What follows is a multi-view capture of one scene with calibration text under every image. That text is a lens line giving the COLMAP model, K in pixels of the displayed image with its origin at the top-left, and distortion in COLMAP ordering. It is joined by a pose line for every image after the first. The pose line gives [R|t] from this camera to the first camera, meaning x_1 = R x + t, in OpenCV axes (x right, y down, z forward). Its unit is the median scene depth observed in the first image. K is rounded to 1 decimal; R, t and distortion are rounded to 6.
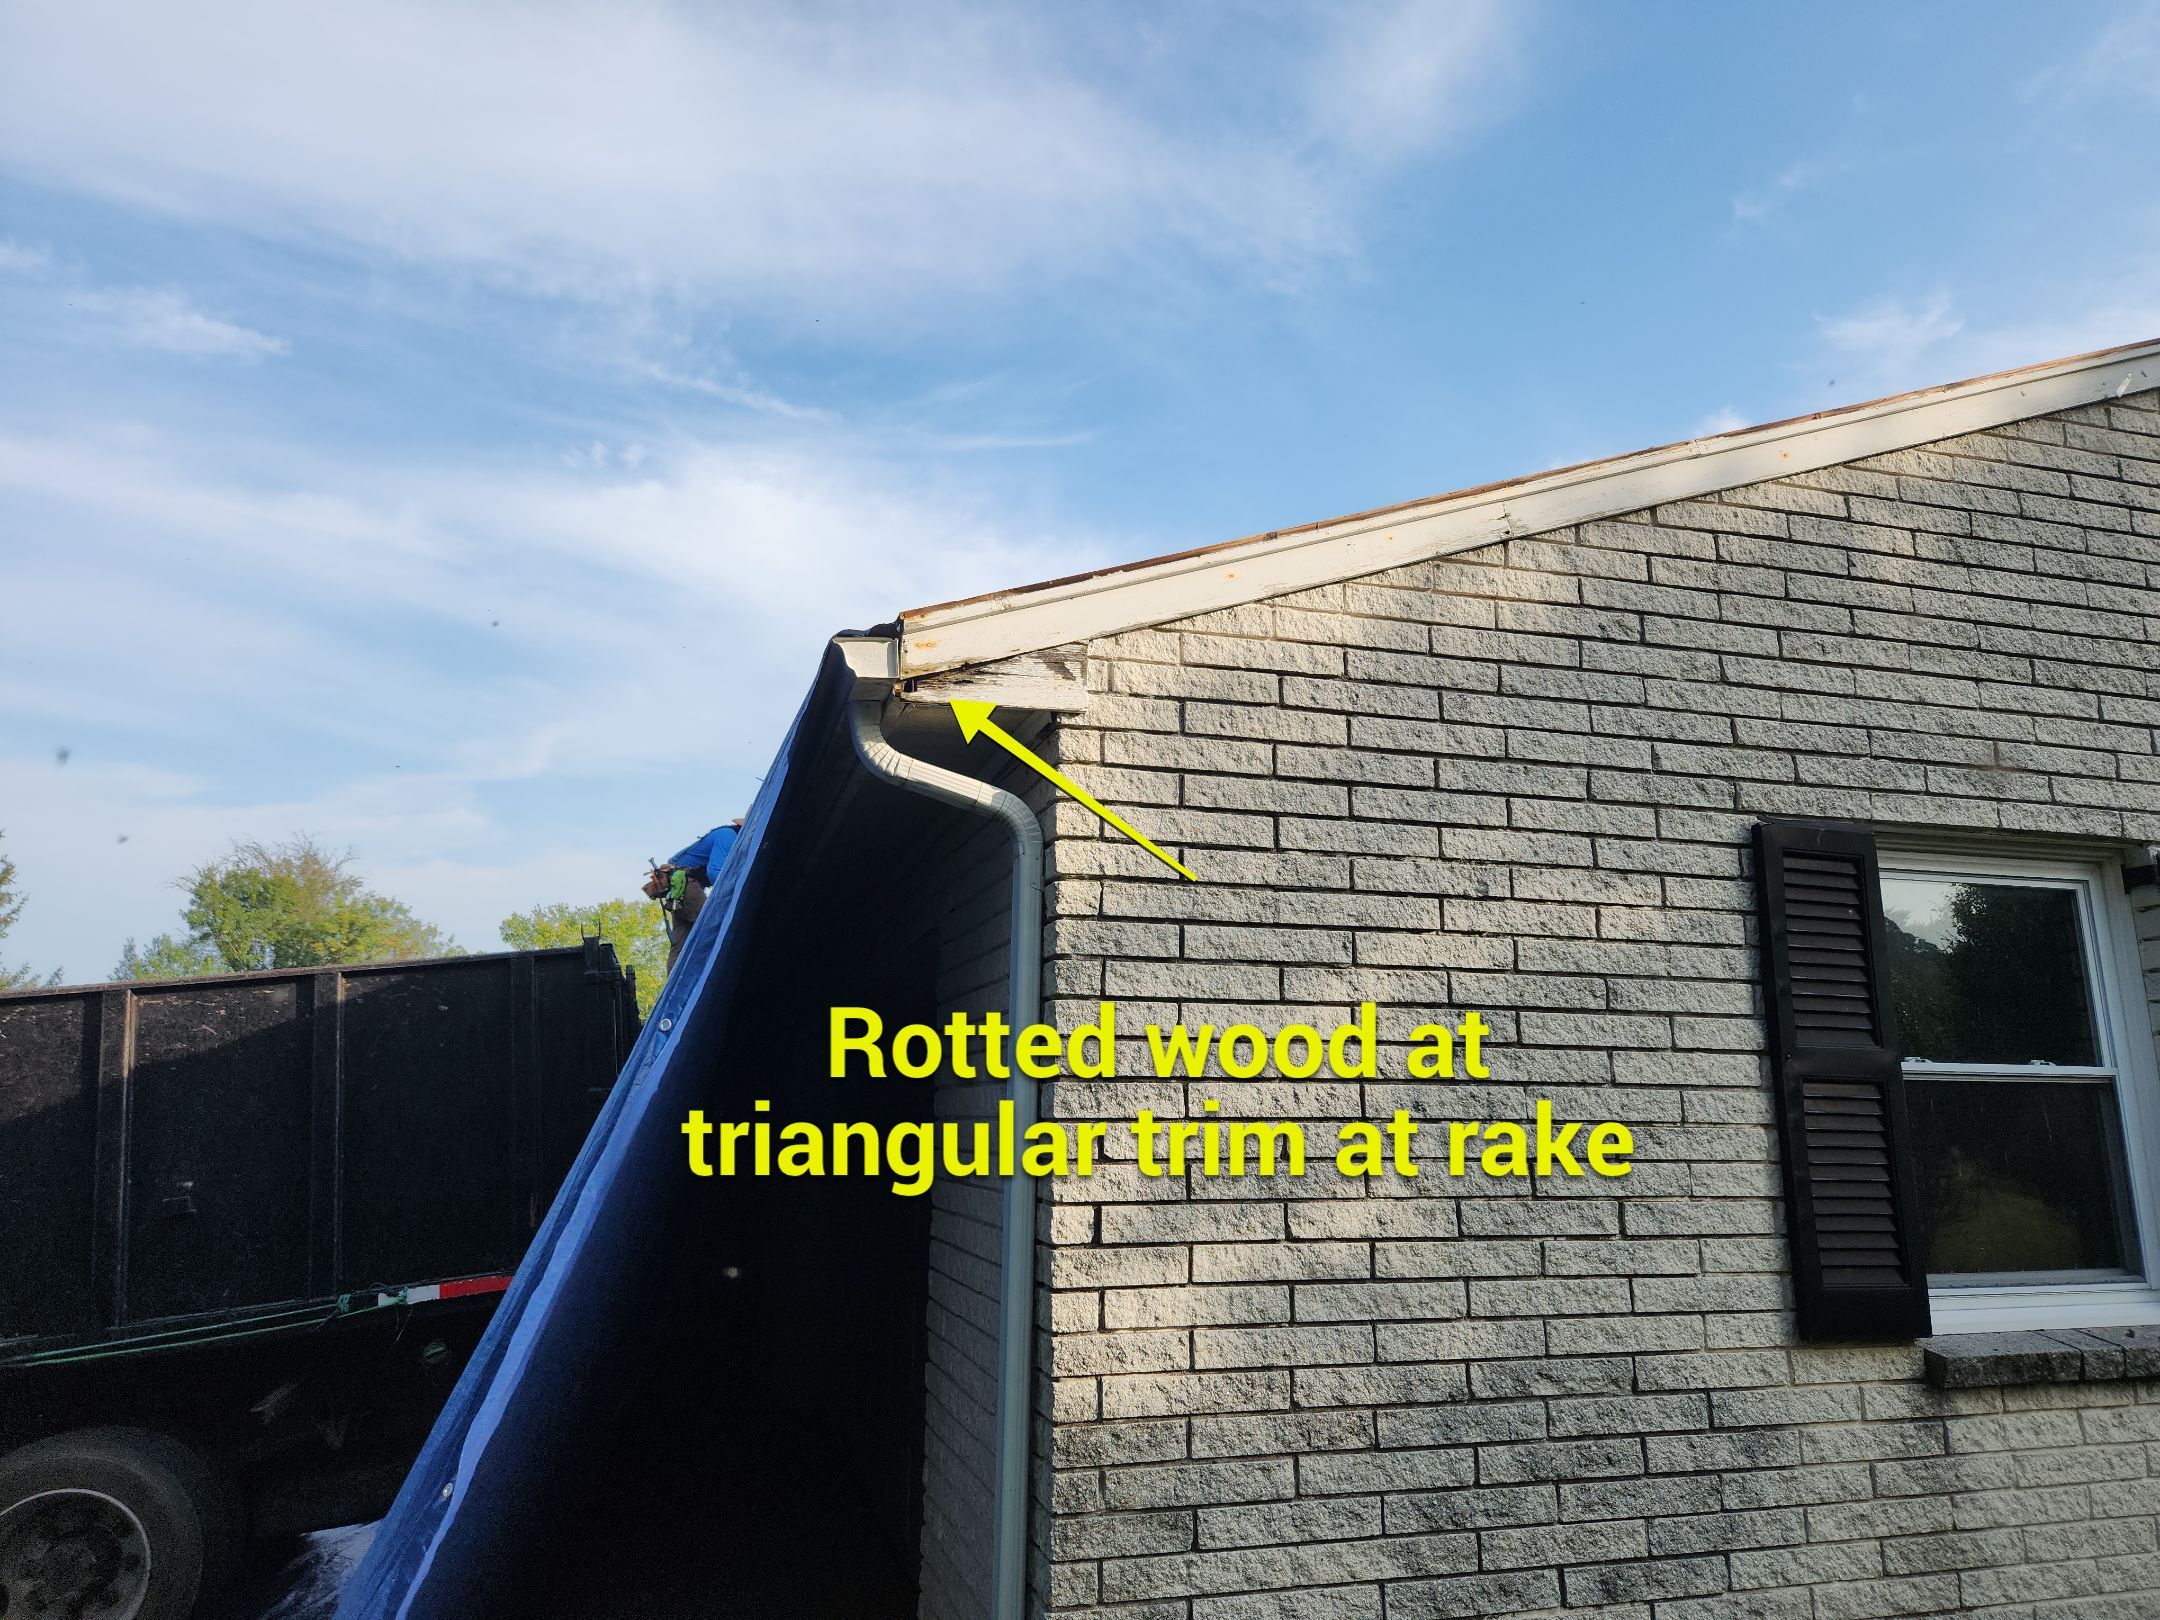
lens RADIAL K [[1454.0, 0, 1114.9], [0, 1454.0, 807.8], [0, 0, 1]] dist [0.070859, -0.060401]
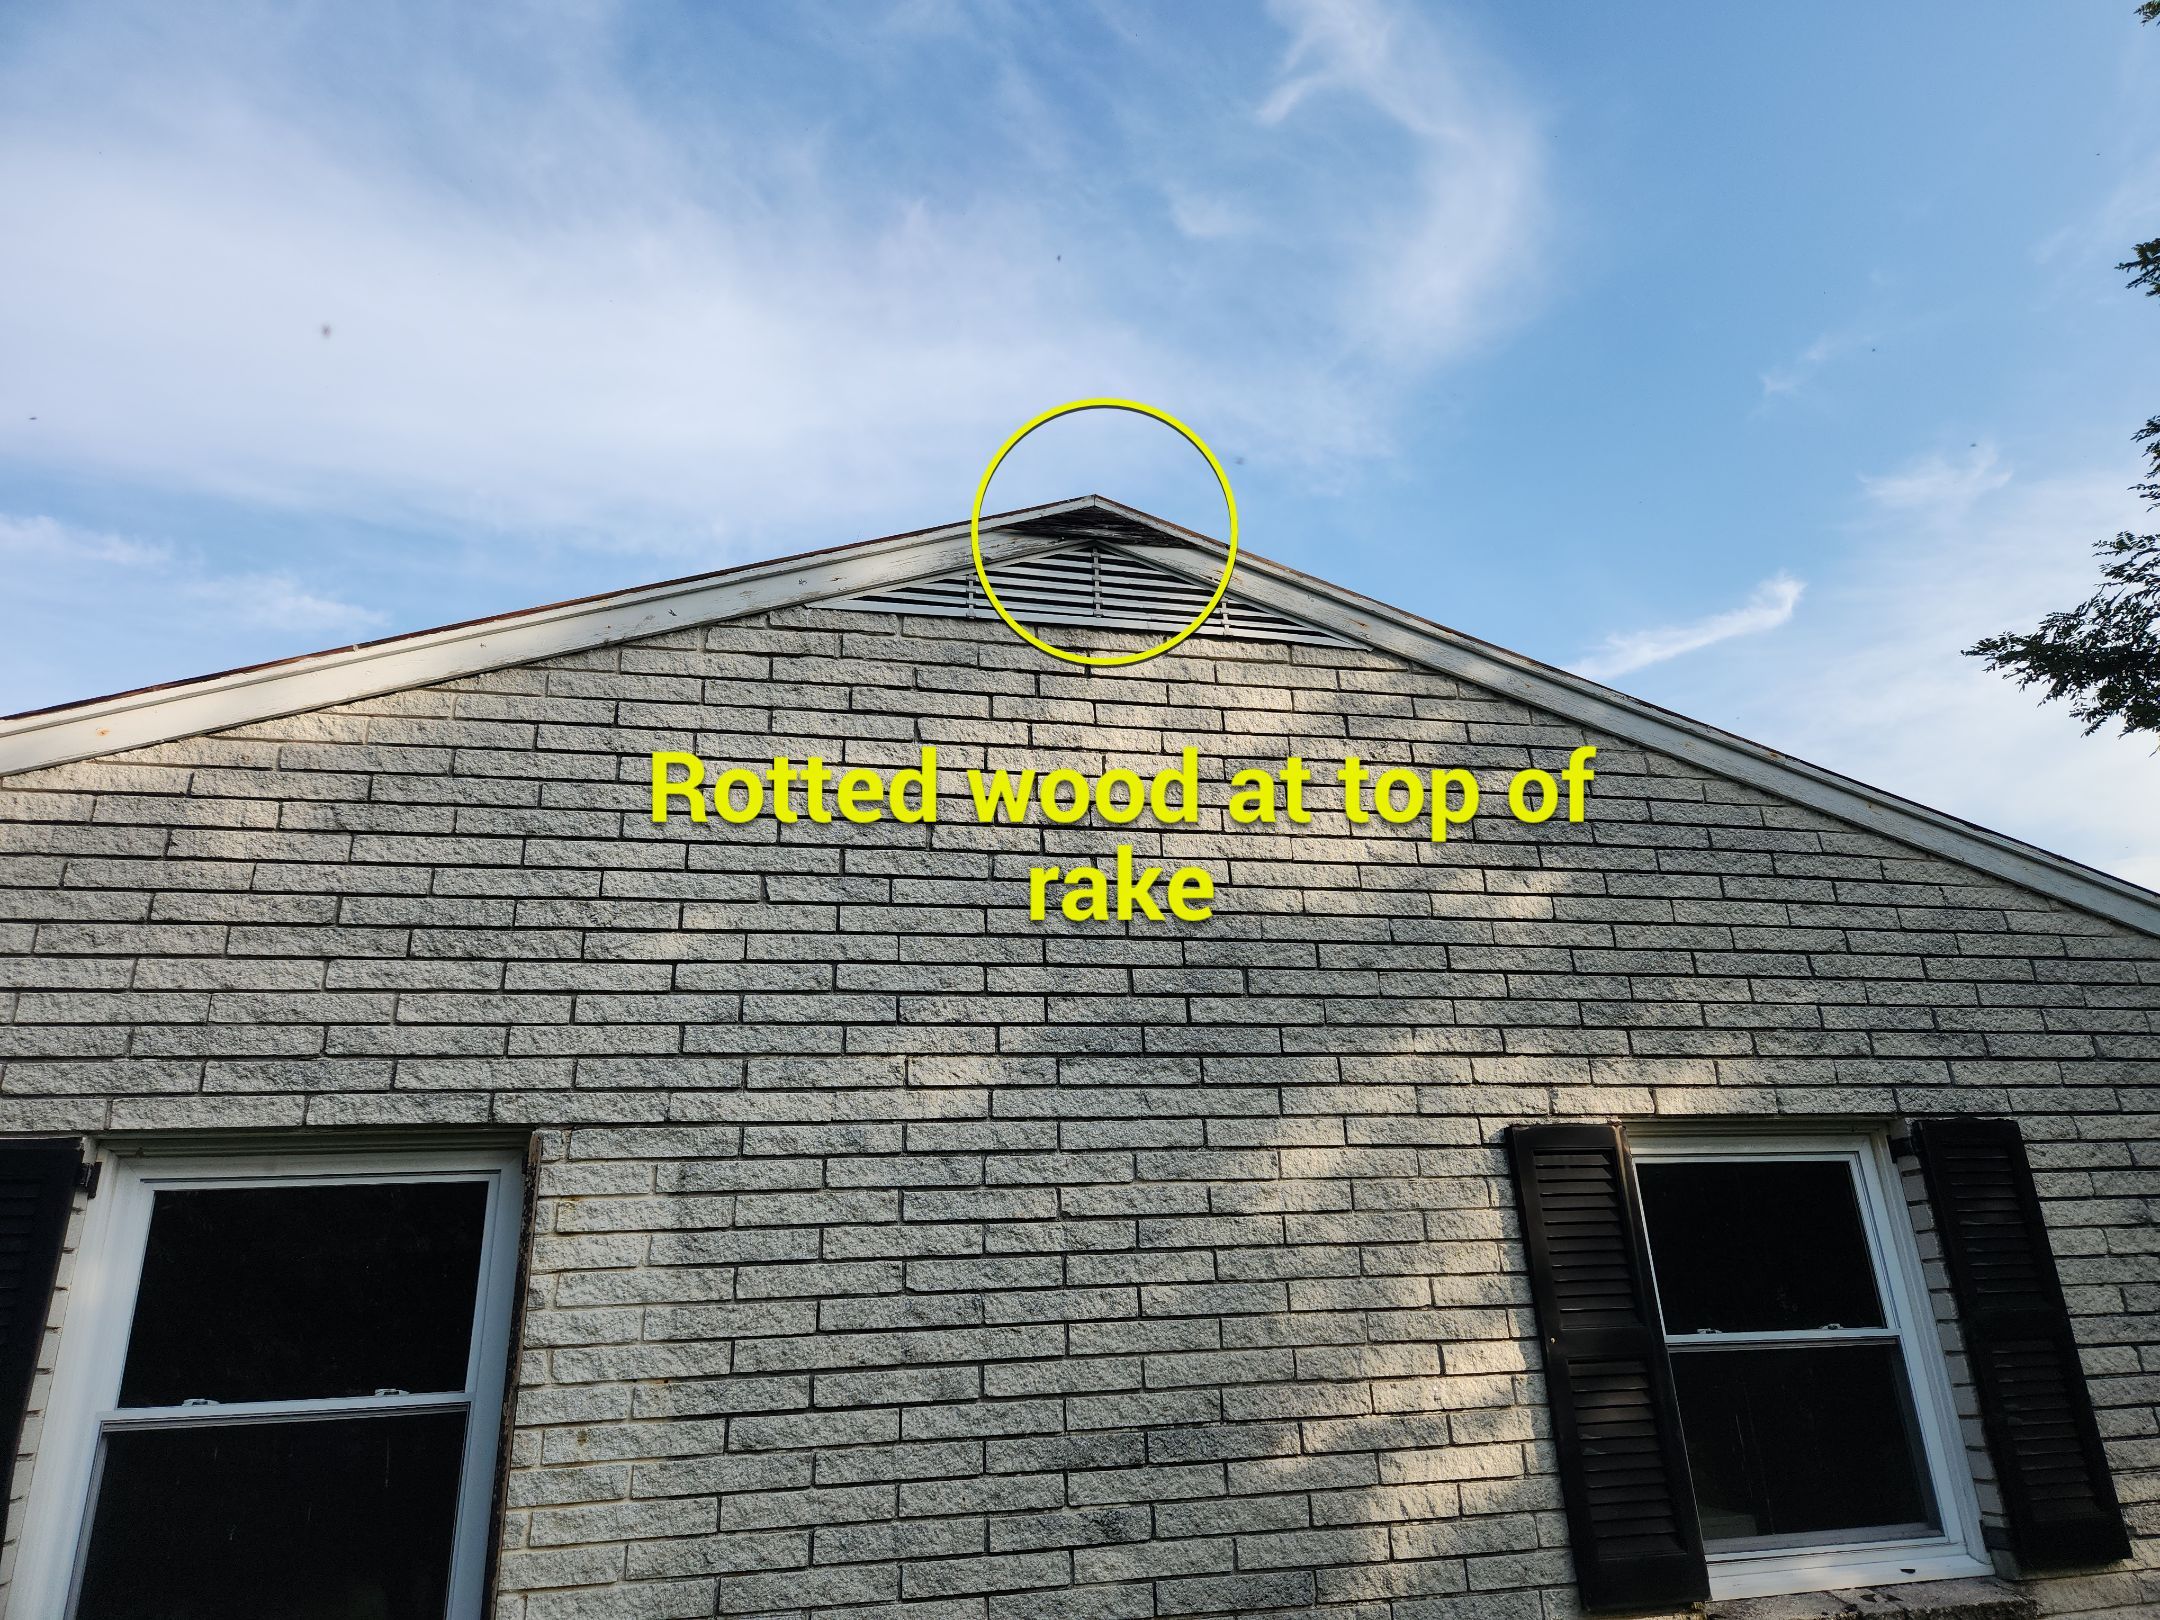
lens RADIAL K [[1454.0, 0, 1114.9], [0, 1454.0, 807.8], [0, 0, 1]] dist [0.070859, -0.060401]
pose [[0.996589, -0.068298, -0.046329, 1.117658], [0.061197, 0.988203, -0.140393, -0.020250], [0.055371, 0.137079, 0.989011, 0.110795]]
